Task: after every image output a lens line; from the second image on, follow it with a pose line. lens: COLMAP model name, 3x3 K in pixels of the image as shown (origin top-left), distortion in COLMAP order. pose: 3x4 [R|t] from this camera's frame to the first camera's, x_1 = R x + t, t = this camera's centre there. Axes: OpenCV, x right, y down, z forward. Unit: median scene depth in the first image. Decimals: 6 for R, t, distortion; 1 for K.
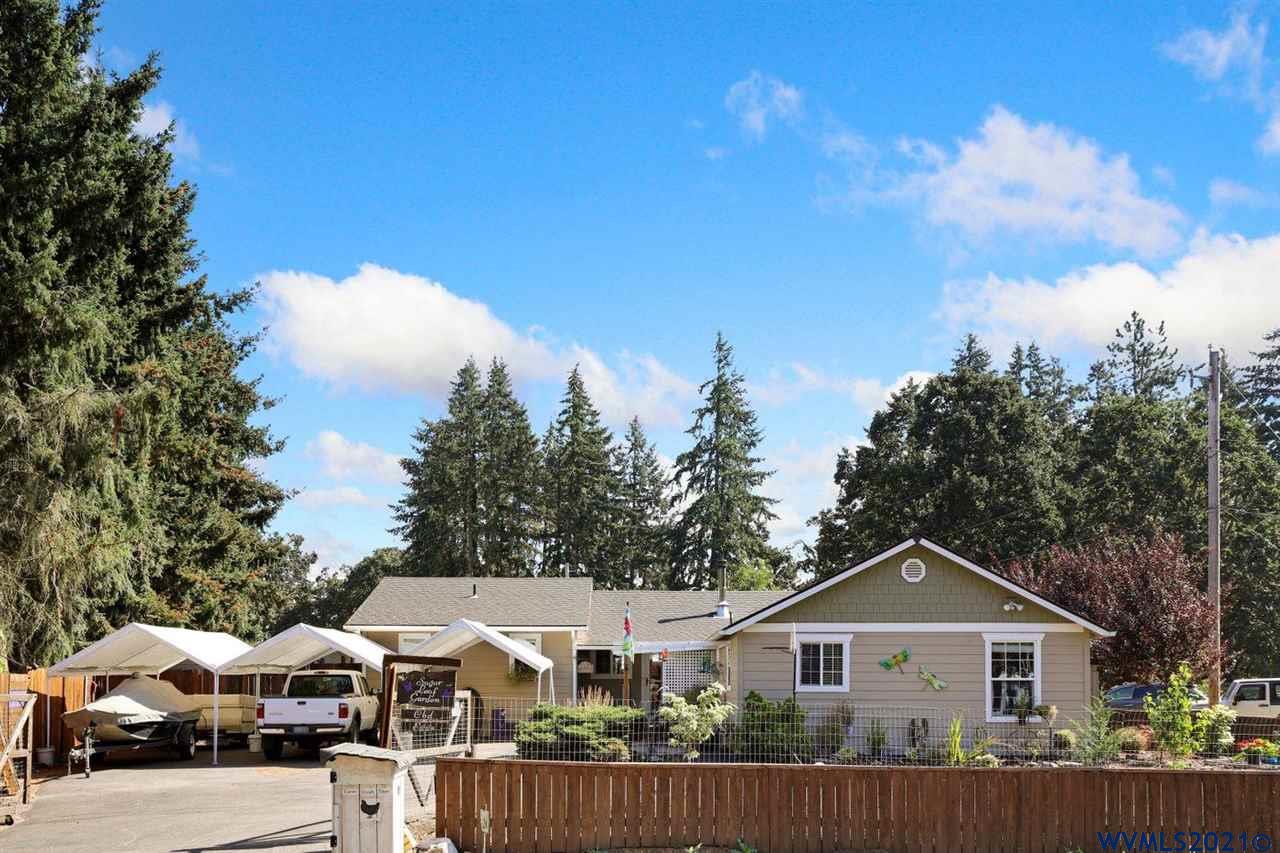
lens RADIAL K [[1273.7, 0, 616.7], [0, 1273.7, 590.1], [0, 0, 1]] dist [0.060939, -0.003028]
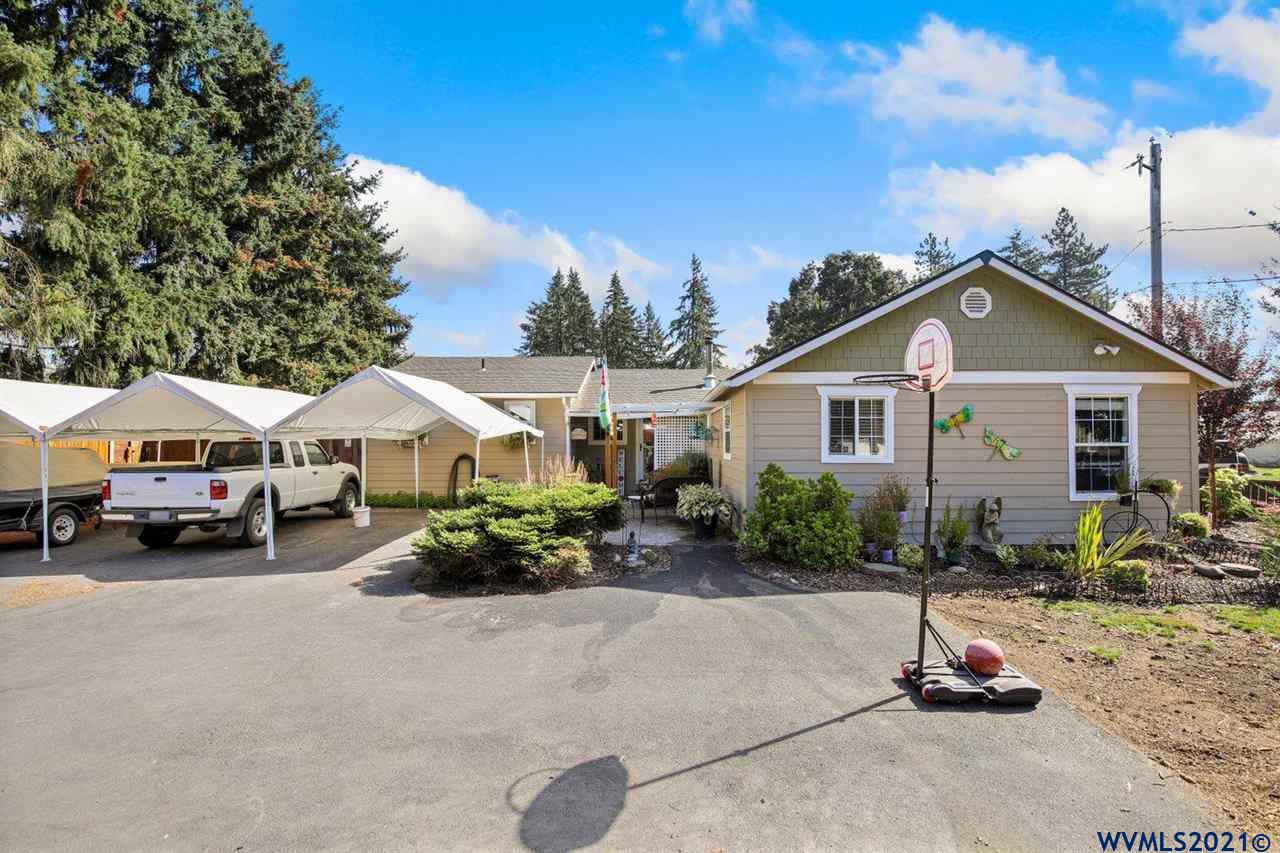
lens RADIAL K [[616.4, 0, 640.0], [0, 616.4, 426.5], [0, 0, 1]] dist [-0.027898, -0.000165]
pose [[0.999989, -0.002643, -0.003886, 0.012041], [0.002809, 0.999052, 0.043434, 0.015128], [0.003767, -0.043444, 0.999049, 0.228863]]
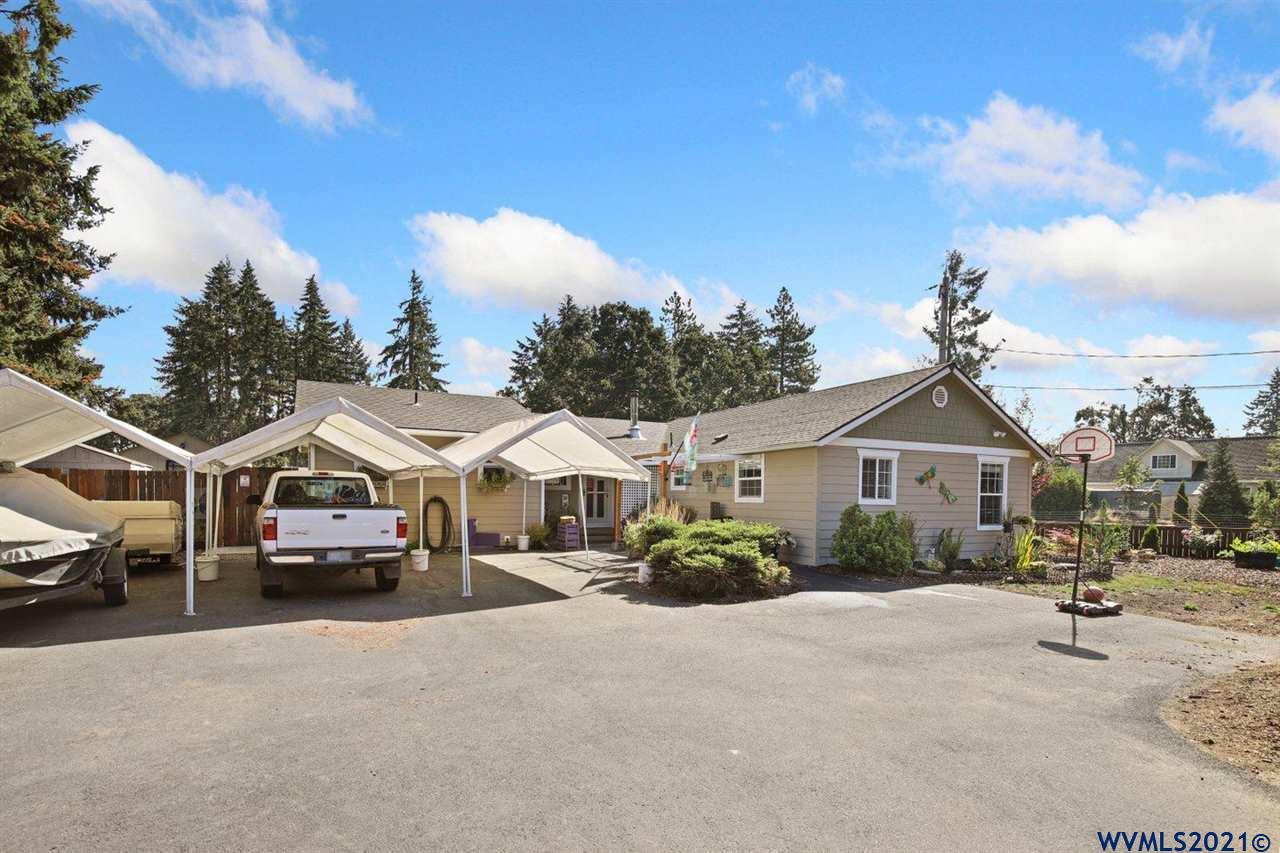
lens RADIAL K [[678.4, 0, 667.1], [0, 678.4, 508.6], [0, 0, 1]] dist [-0.003061, 0.001444]
pose [[0.878429, 0.002460, 0.477867, -0.093338], [-0.046650, 0.995652, 0.080628, 0.016450], [-0.475591, -0.093118, 0.874724, 0.211972]]
